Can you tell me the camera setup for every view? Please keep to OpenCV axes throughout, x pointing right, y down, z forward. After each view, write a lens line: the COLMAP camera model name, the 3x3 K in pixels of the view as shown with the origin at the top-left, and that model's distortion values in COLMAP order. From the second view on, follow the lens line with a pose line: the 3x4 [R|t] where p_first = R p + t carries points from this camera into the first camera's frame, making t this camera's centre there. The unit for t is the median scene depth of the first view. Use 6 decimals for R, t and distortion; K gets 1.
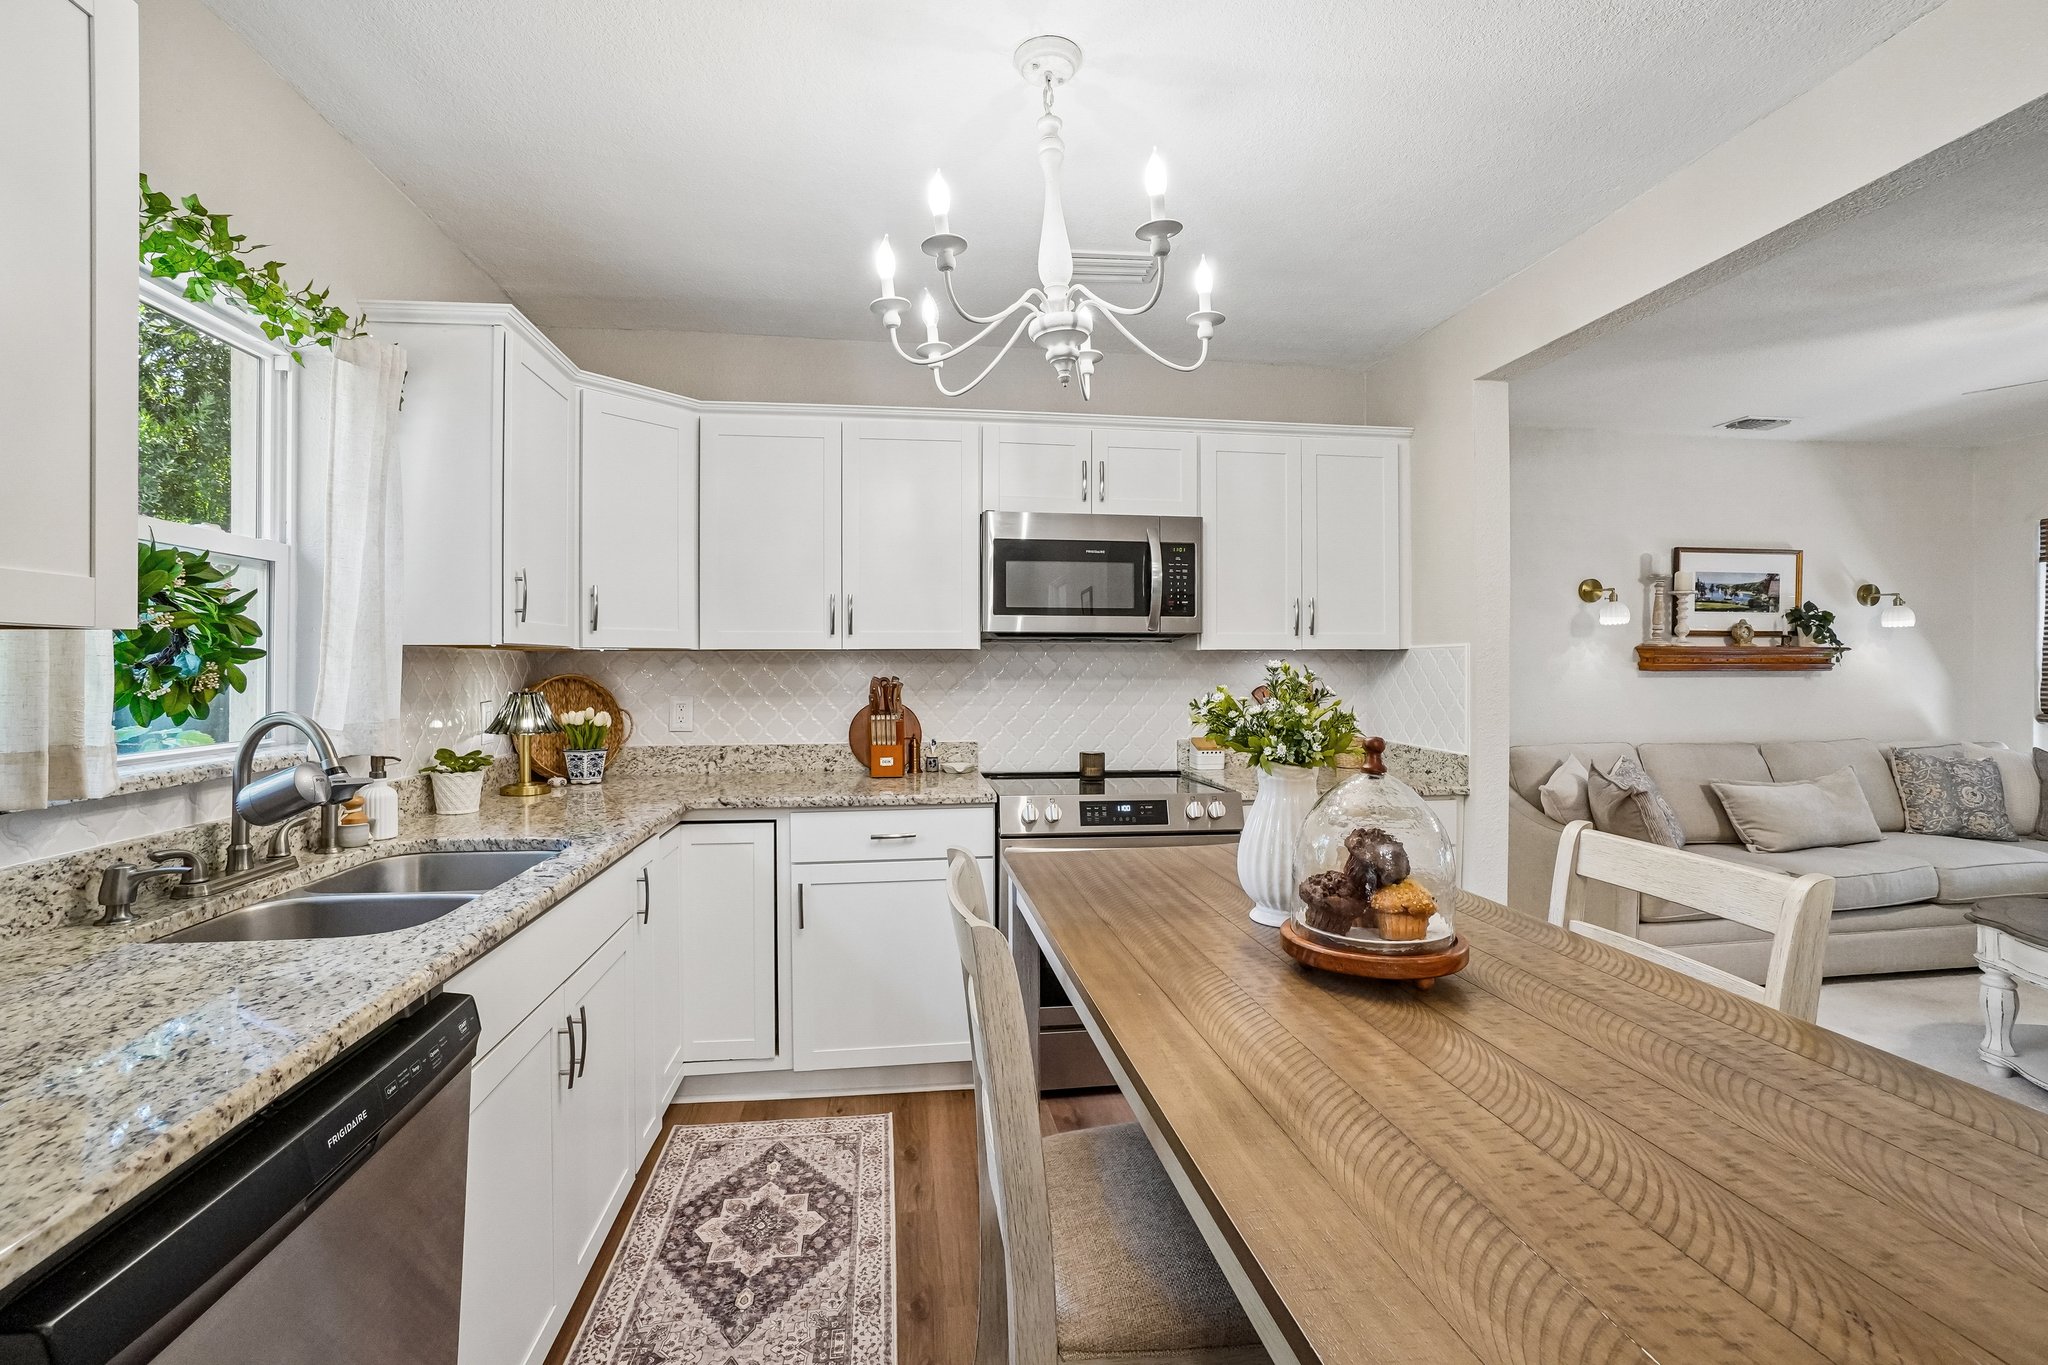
lens RADIAL K [[916.8, 0, 1022.4], [0, 916.8, 667.8], [0, 0, 1]] dist [-0.053512, 0.024499]
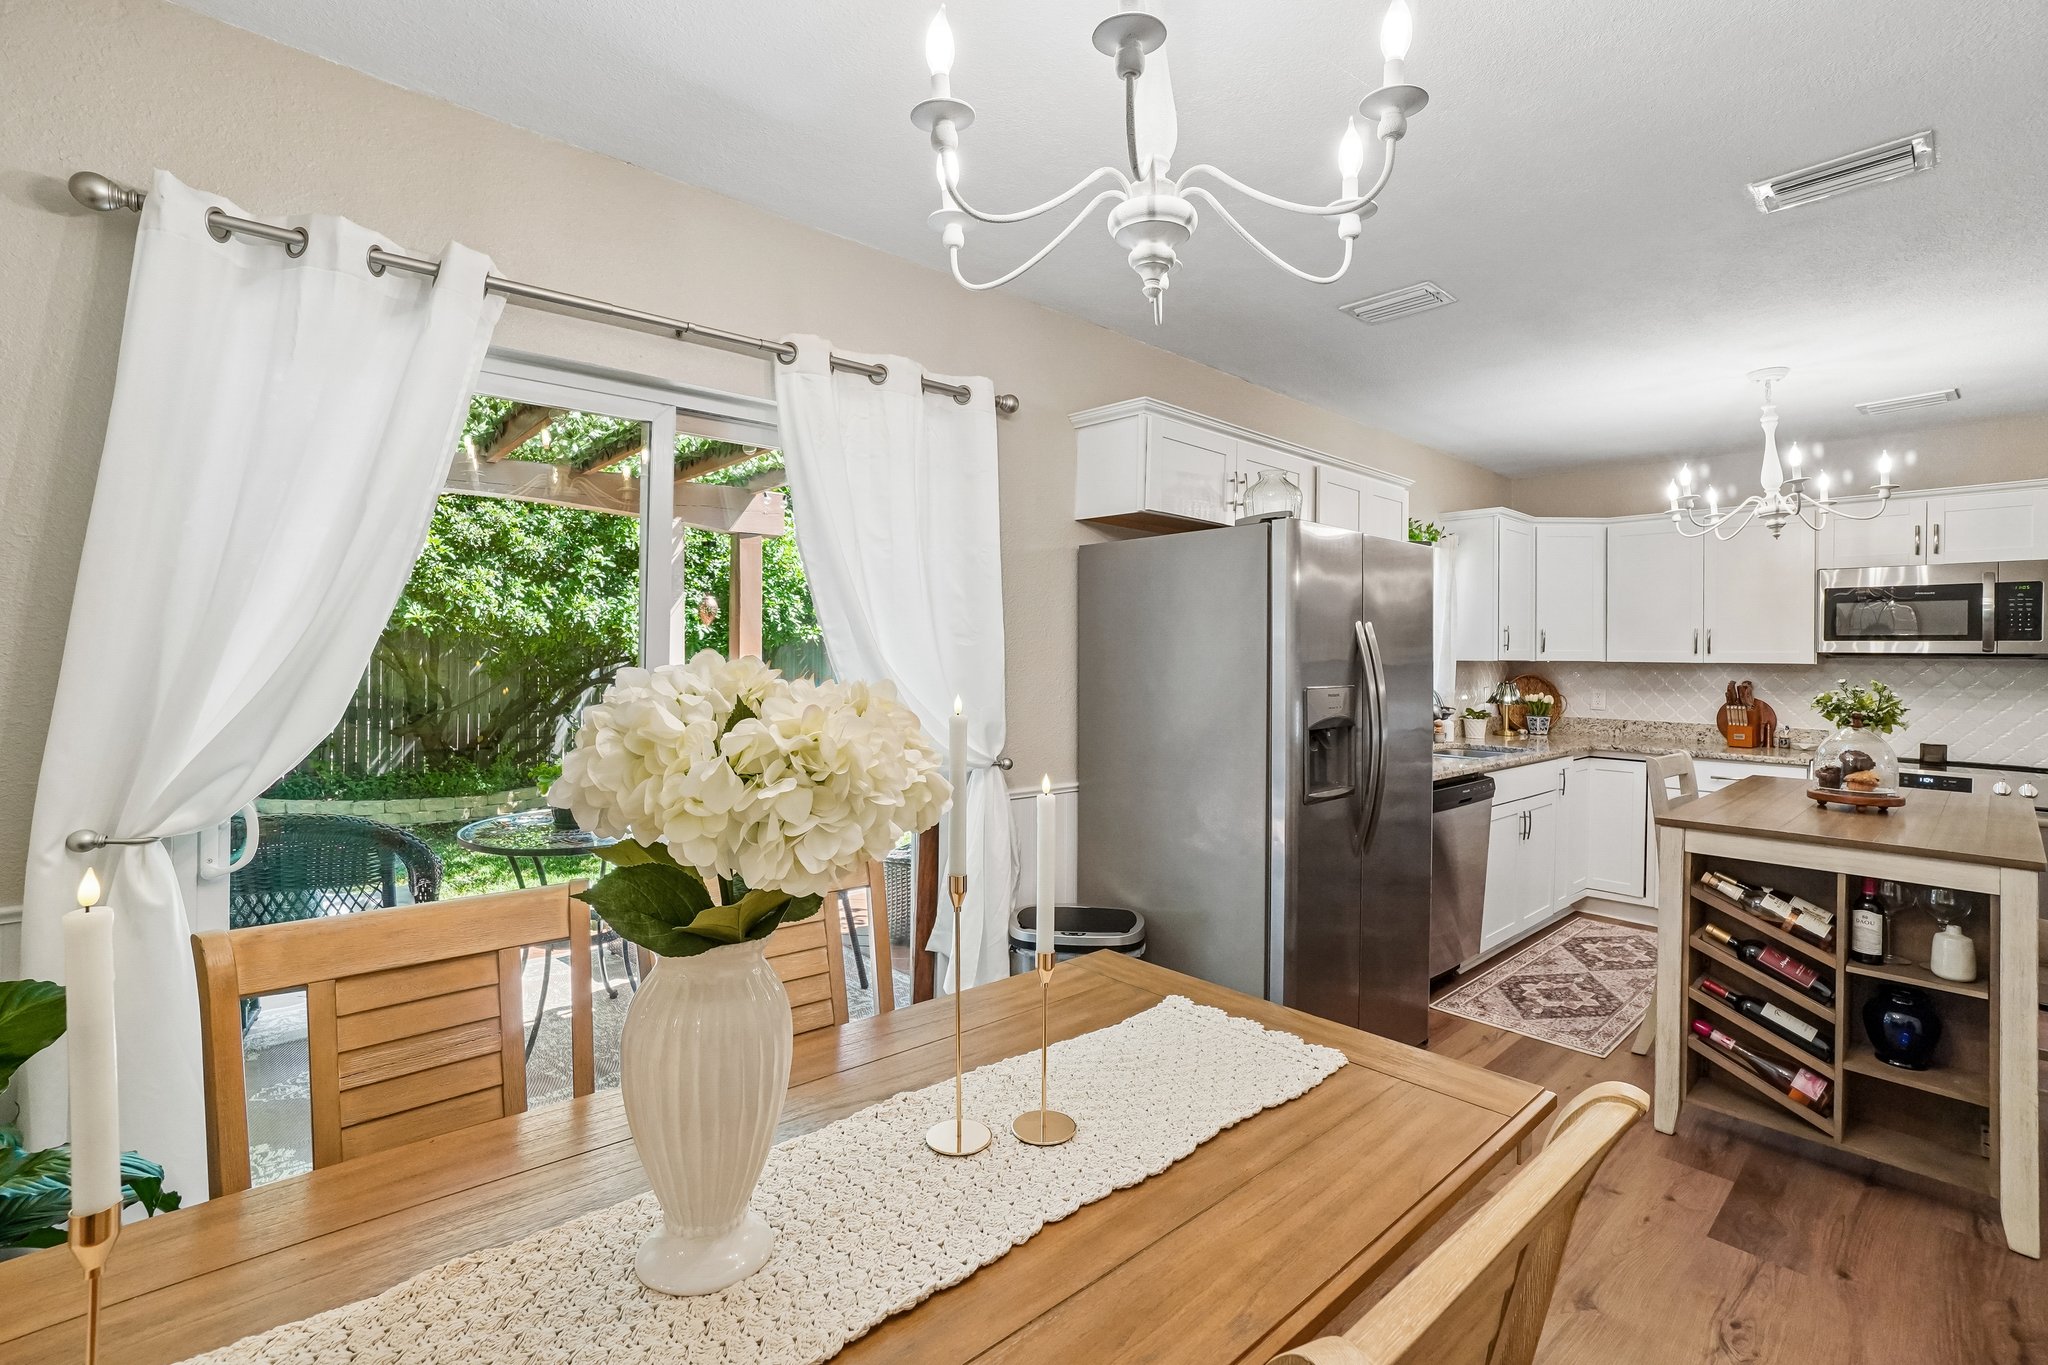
lens RADIAL K [[919.4, 0, 1020.7], [0, 919.4, 655.0], [0, 0, 1]] dist [-0.052782, 0.019381]
pose [[0.555201, 0.008651, -0.831671, 0.445464], [-0.014742, 0.999891, 0.000560, -0.017073], [0.831586, 0.011949, 0.555268, -0.863602]]
